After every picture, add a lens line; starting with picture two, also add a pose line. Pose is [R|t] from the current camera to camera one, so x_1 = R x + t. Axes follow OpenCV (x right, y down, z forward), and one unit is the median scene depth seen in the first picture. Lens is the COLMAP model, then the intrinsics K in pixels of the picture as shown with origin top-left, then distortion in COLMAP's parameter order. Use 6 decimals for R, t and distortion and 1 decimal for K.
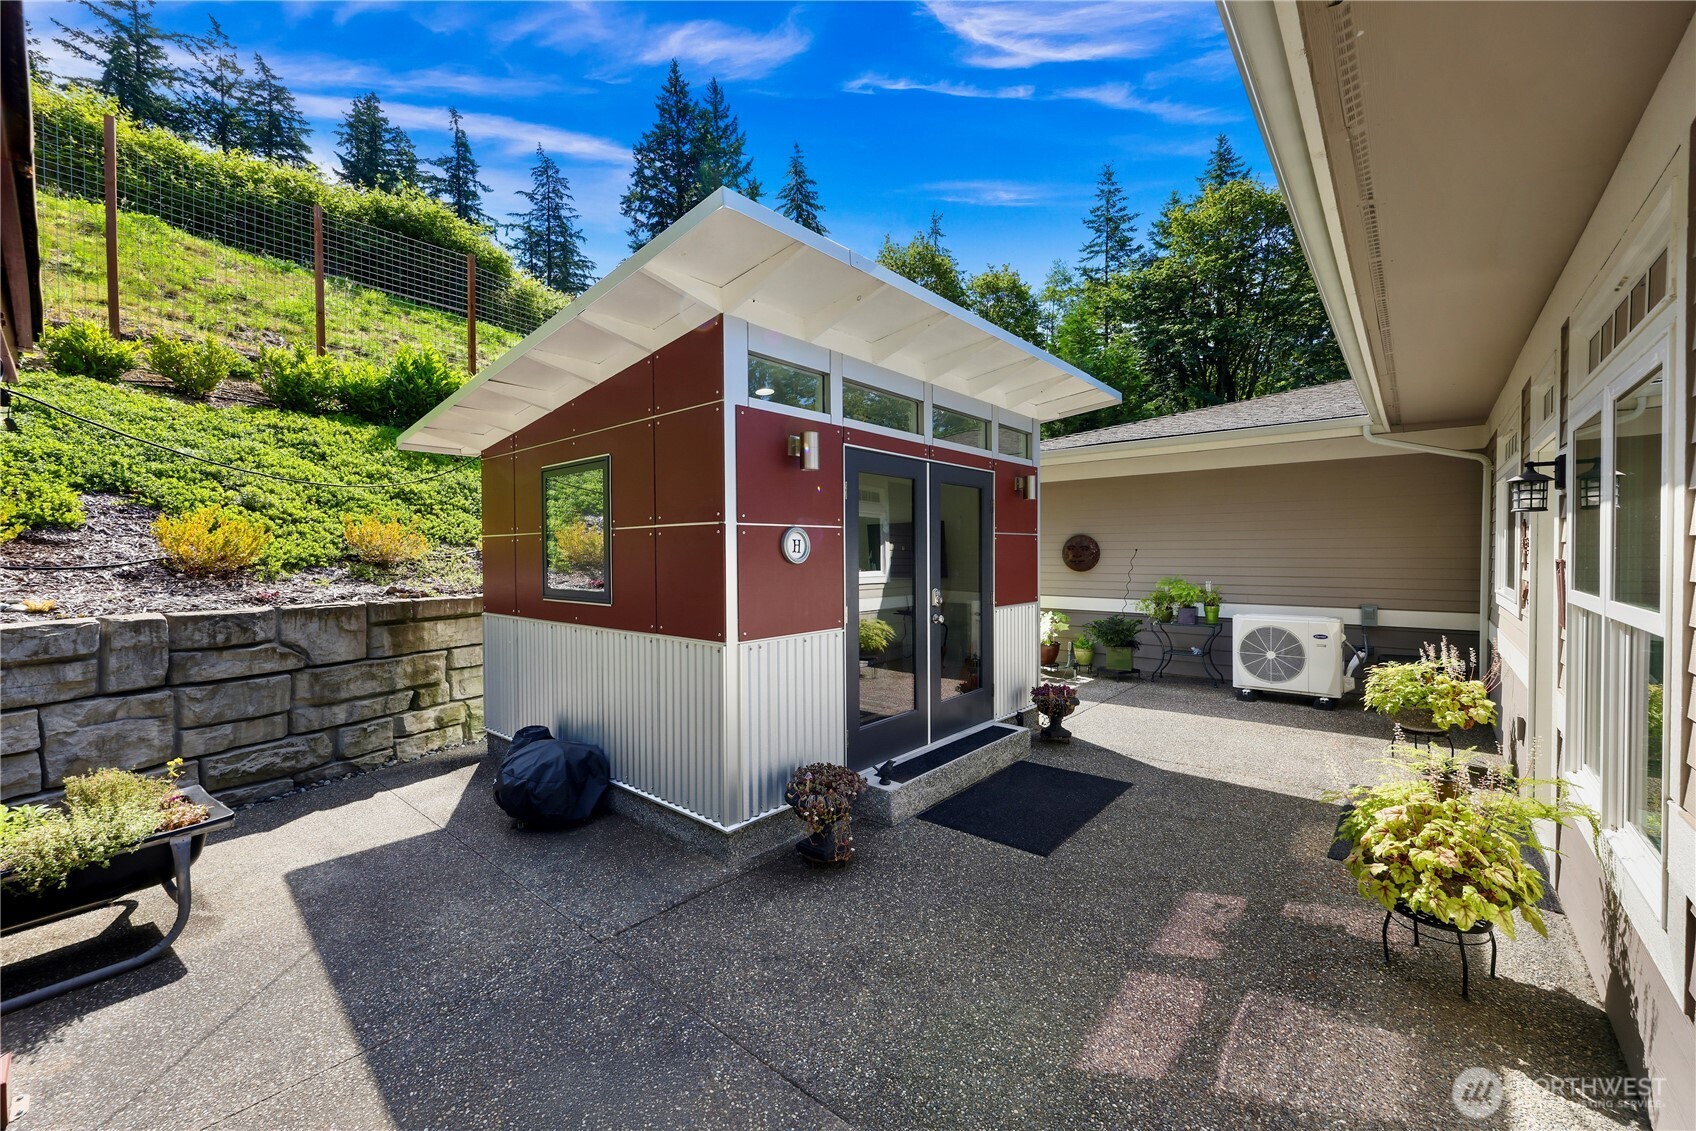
lens RADIAL K [[630.8, 0, 854.3], [0, 630.8, 570.9], [0, 0, 1]] dist [-0.001448, -0.000201]
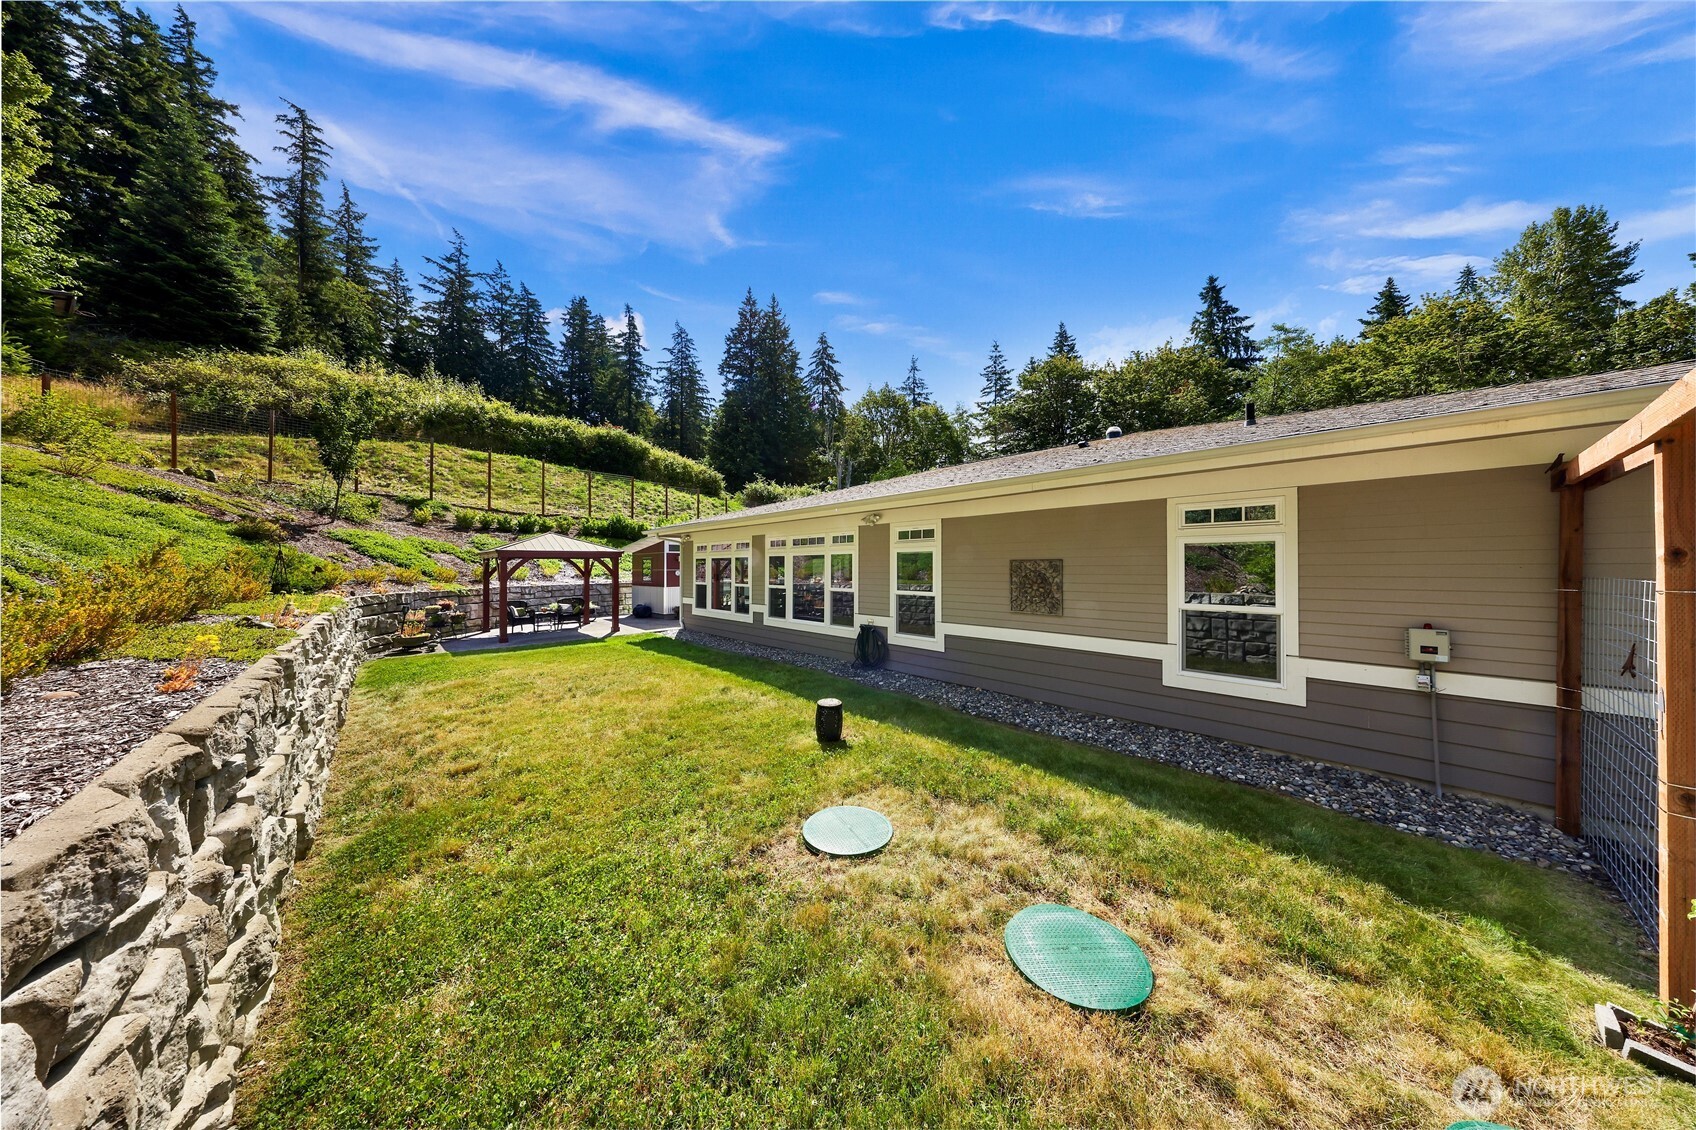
lens RADIAL K [[484.6, 0, 862.1], [0, 484.6, 568.2], [0, 0, 1]] dist [0.002581, -0.000118]
pose [[0.994526, 0.005838, -0.104328, 0.161209], [-0.009022, 0.999507, -0.030078, 0.002529], [0.104101, 0.030854, 0.994088, -0.261000]]
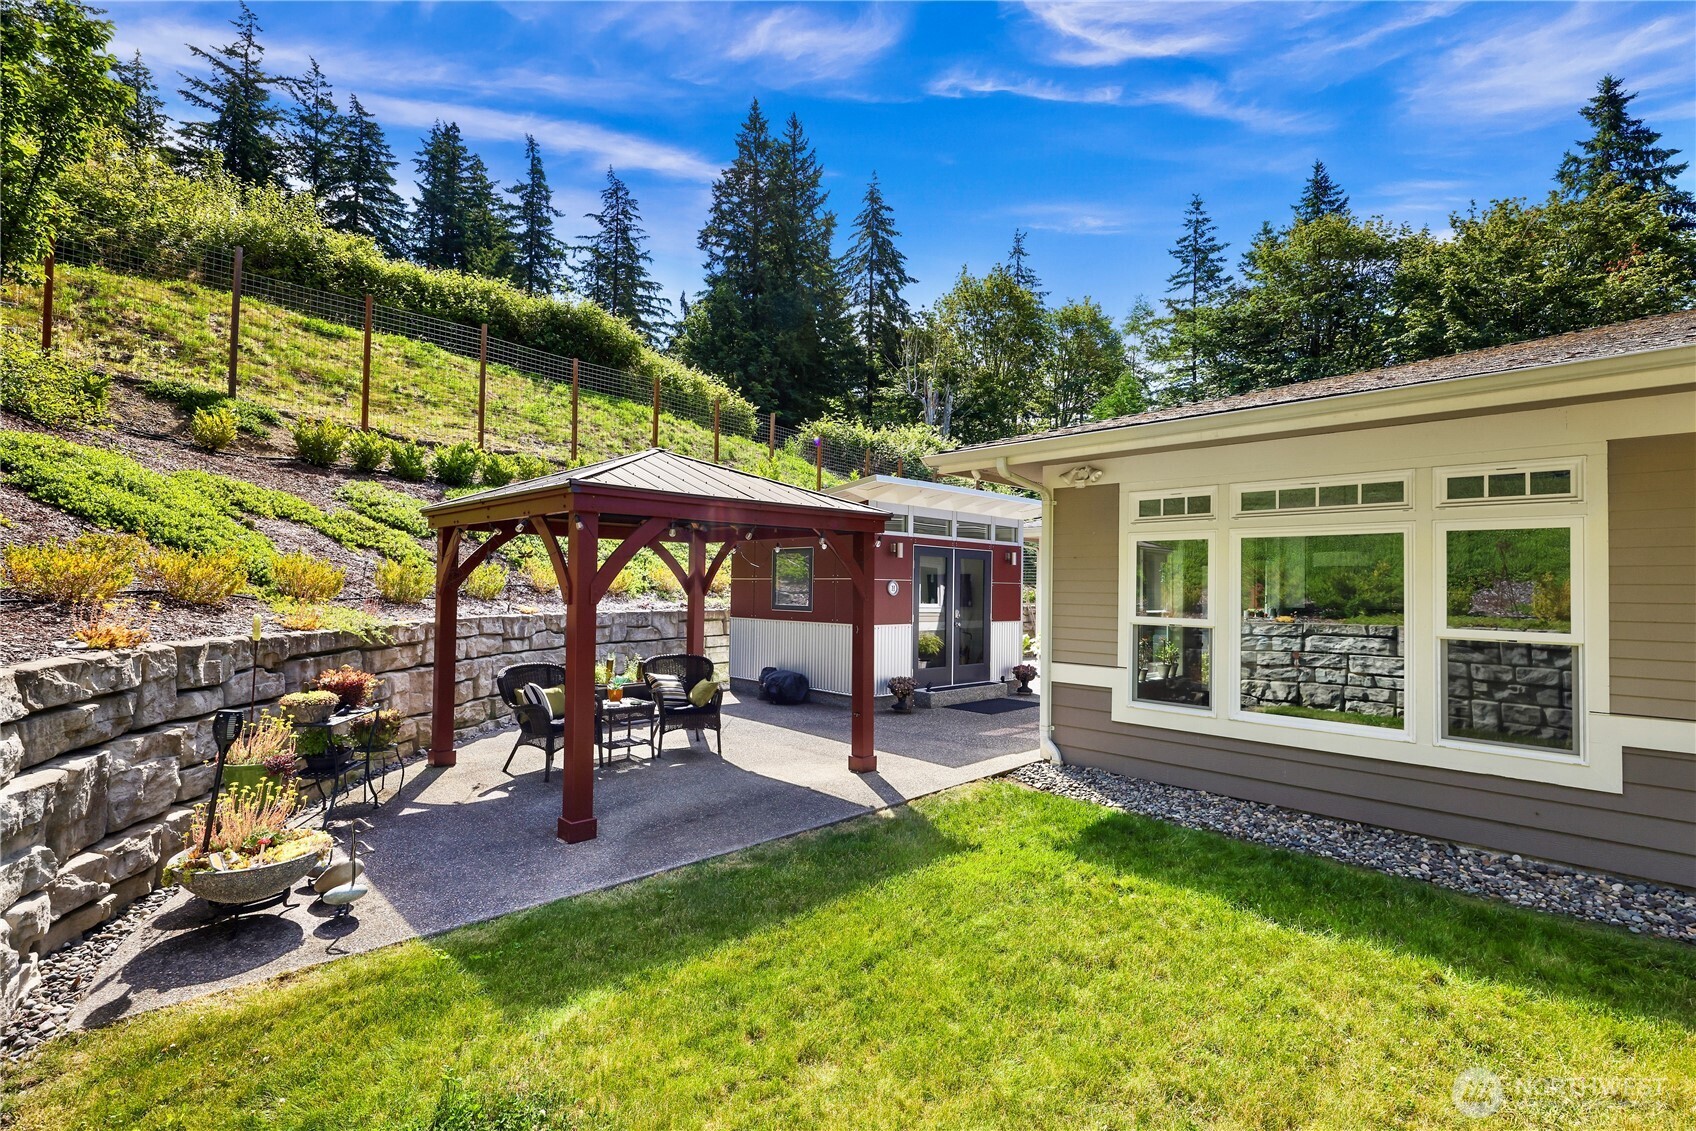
lens RADIAL K [[747.3, 0, 859.2], [0, 747.3, 574.4], [0, 0, 1]] dist [0.003458, -0.000758]
pose [[0.995832, 0.020392, -0.088901, 0.002386], [-0.024700, 0.998560, -0.047626, 0.003368], [0.087802, 0.049623, 0.994901, -0.133320]]
